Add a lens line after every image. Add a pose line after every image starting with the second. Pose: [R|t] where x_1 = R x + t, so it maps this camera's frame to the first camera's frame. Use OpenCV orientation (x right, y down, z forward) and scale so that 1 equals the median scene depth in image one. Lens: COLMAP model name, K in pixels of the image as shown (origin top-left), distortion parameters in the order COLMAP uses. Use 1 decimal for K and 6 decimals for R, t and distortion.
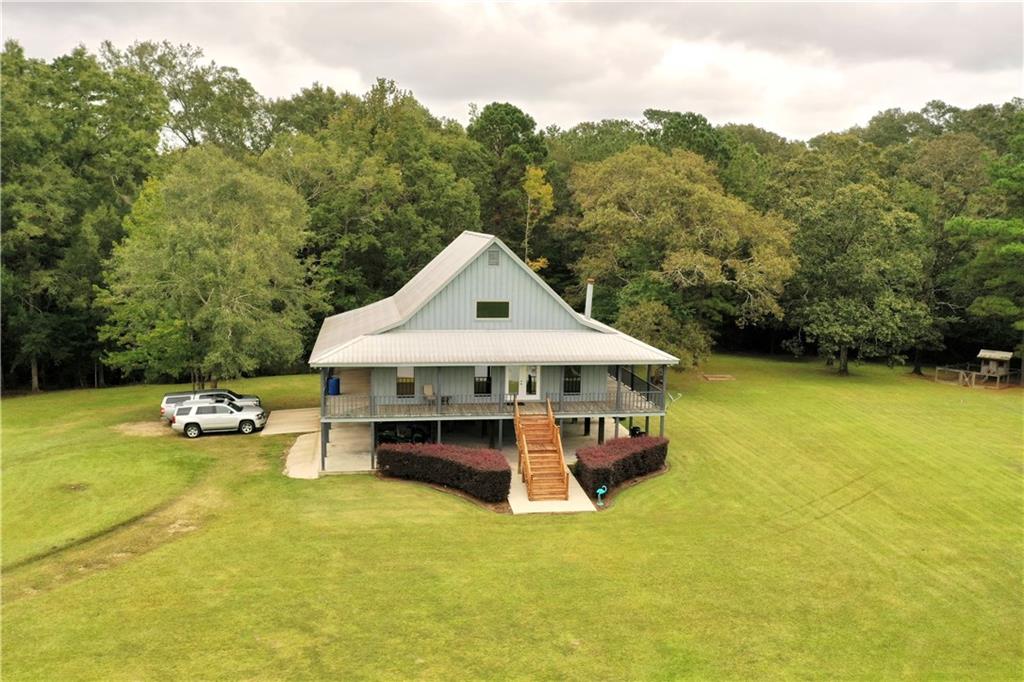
lens RADIAL K [[841.0, 0, 514.7], [0, 841.0, 336.7], [0, 0, 1]] dist [0.030569, -0.009216]
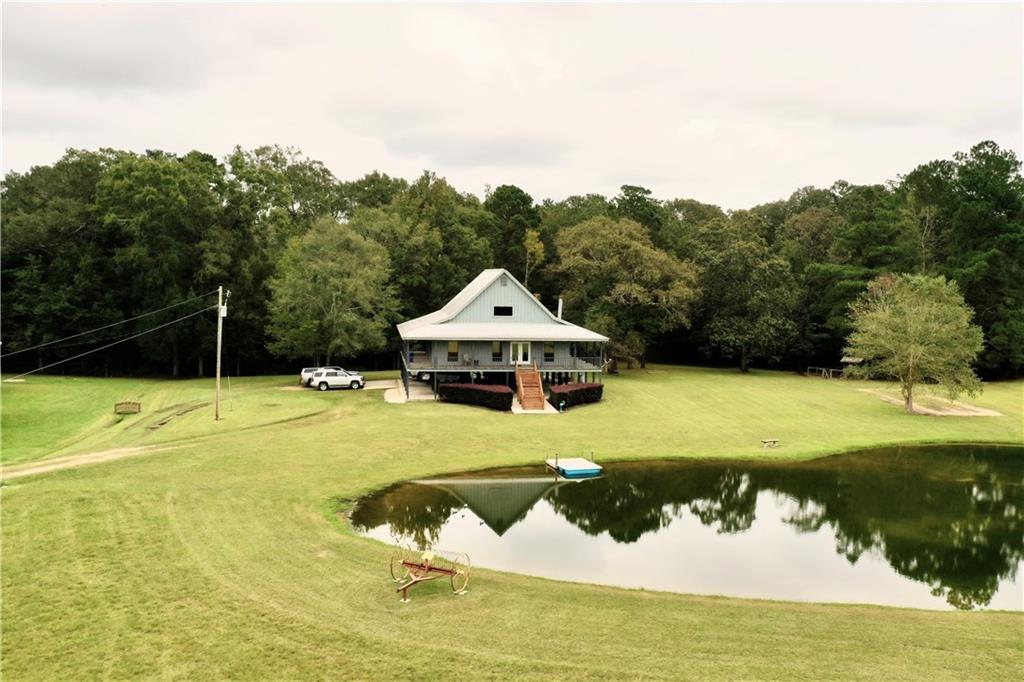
lens RADIAL K [[841.0, 0, 509.8], [0, 841.0, 344.2], [0, 0, 1]] dist [0.030569, -0.009216]
pose [[0.999902, 0.002045, -0.013846, 0.008488], [-0.002921, 0.997973, -0.063573, 0.102770], [0.013688, 0.063607, 0.997881, -0.514140]]
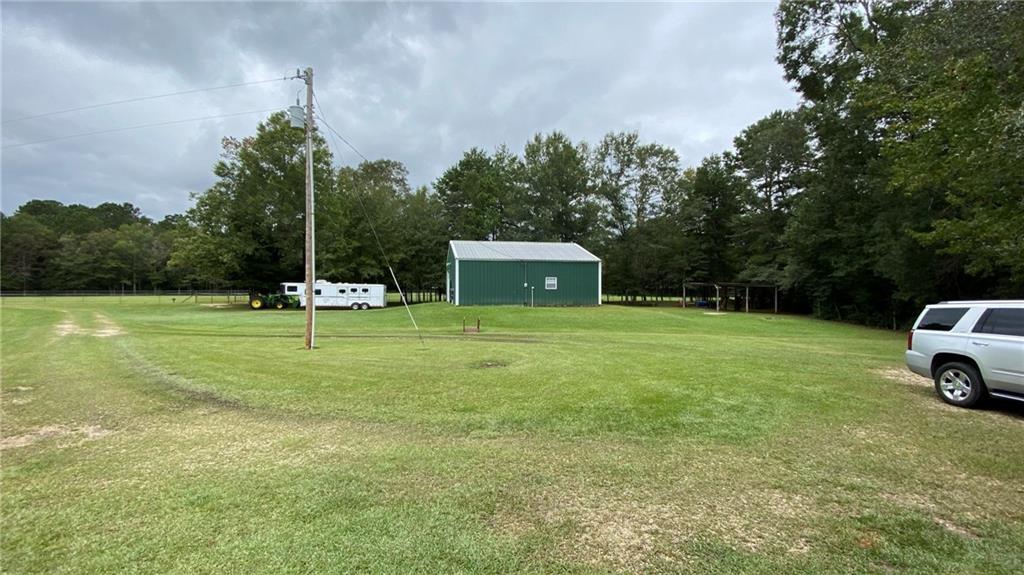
lens RADIAL K [[430.2, 0, 504.5], [0, 430.2, 289.0], [0, 0, 1]] dist [-0.034275, -0.002037]
pose [[-0.234128, -0.008494, -0.972169, -0.145200], [-0.126185, 0.991769, 0.021724, 0.073190], [0.963982, 0.127759, -0.233273, 0.668847]]
